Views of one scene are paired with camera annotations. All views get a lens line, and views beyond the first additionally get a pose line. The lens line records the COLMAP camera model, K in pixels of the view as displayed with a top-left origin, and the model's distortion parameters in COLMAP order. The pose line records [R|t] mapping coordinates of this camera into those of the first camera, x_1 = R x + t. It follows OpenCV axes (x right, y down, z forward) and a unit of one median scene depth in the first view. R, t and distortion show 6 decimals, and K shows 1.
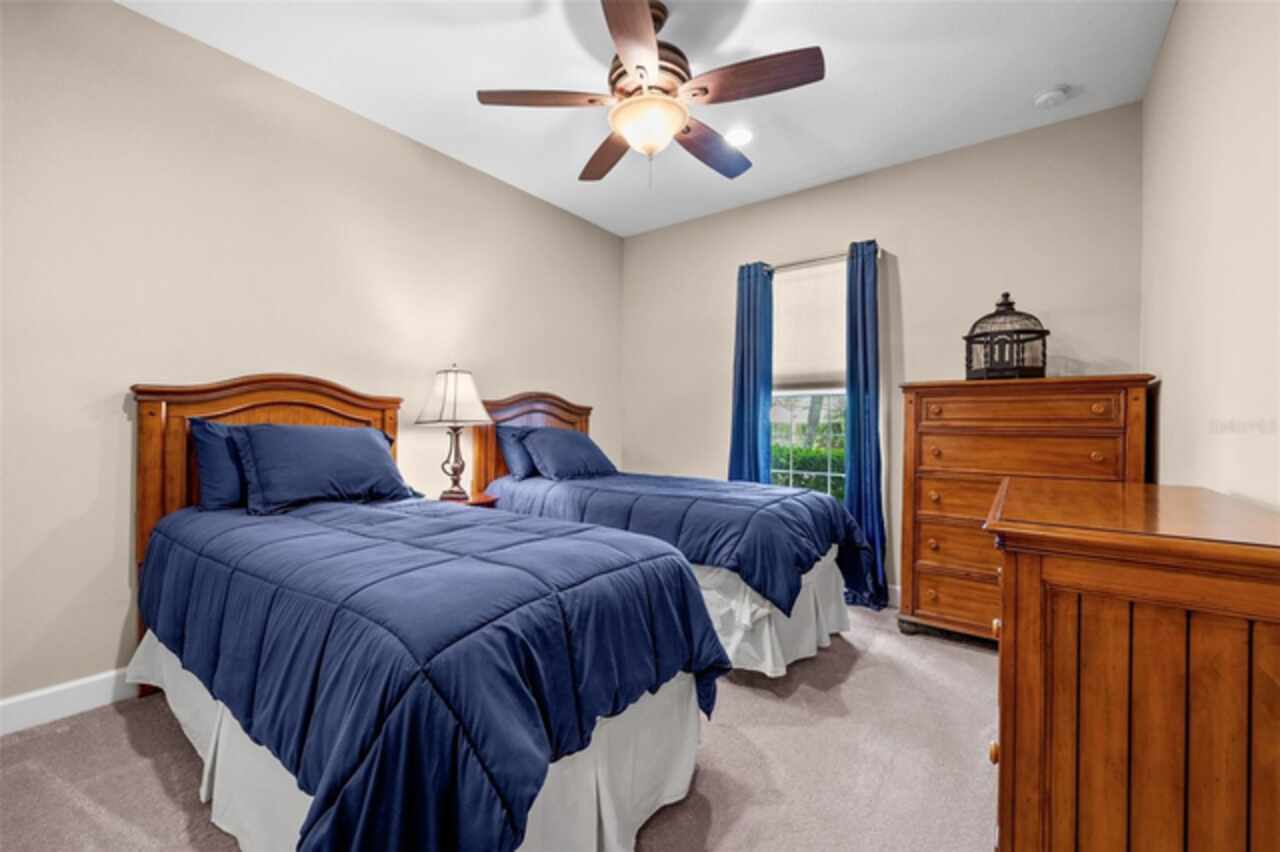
lens RADIAL K [[504.8, 0, 639.7], [0, 504.8, 425.8], [0, 0, 1]] dist [-0.001207, -0.000106]
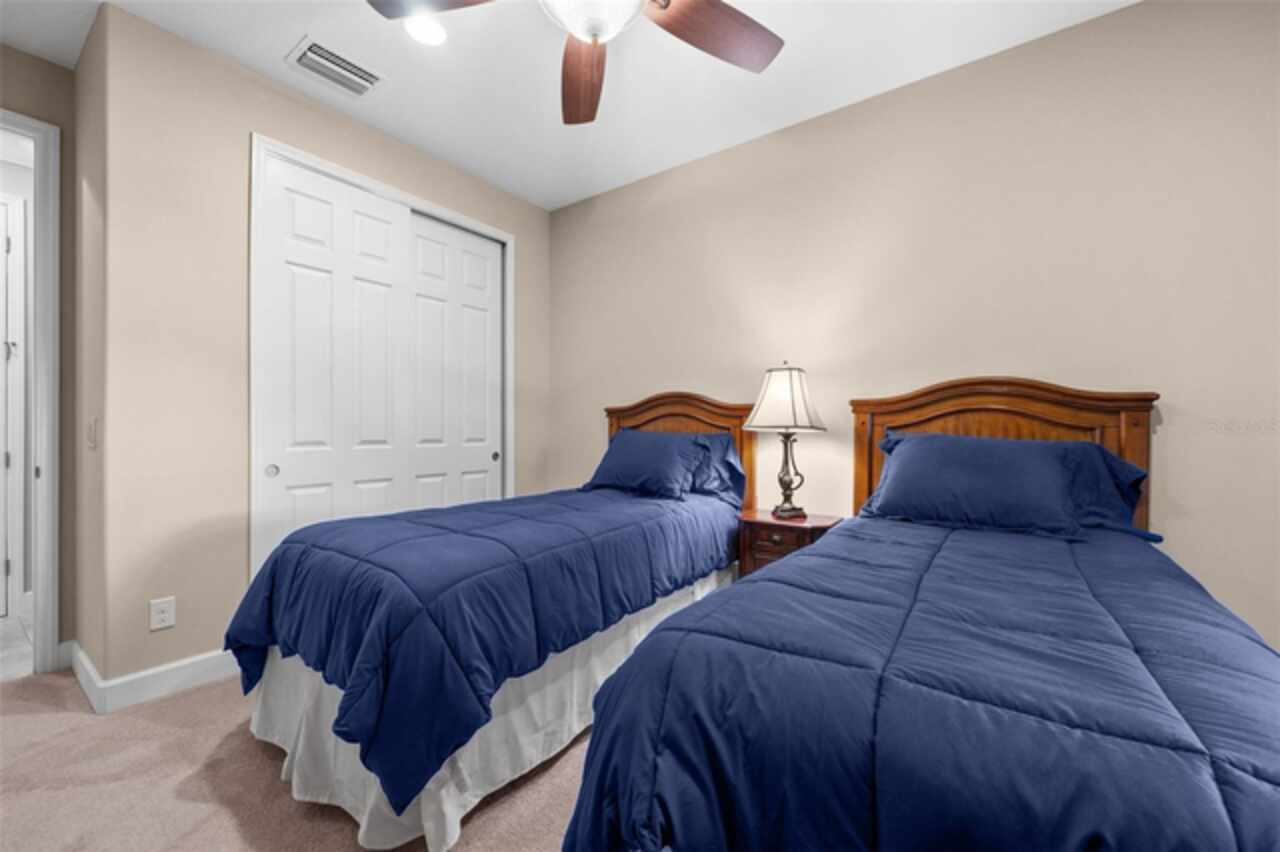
lens RADIAL K [[504.8, 0, 638.3], [0, 504.8, 426.9], [0, 0, 1]] dist [-0.001207, -0.000106]
pose [[0.011398, -0.005629, -0.999919, 0.502150], [-0.004583, 0.999973, -0.005681, -0.003511], [0.999925, 0.004647, 0.011372, 0.743984]]
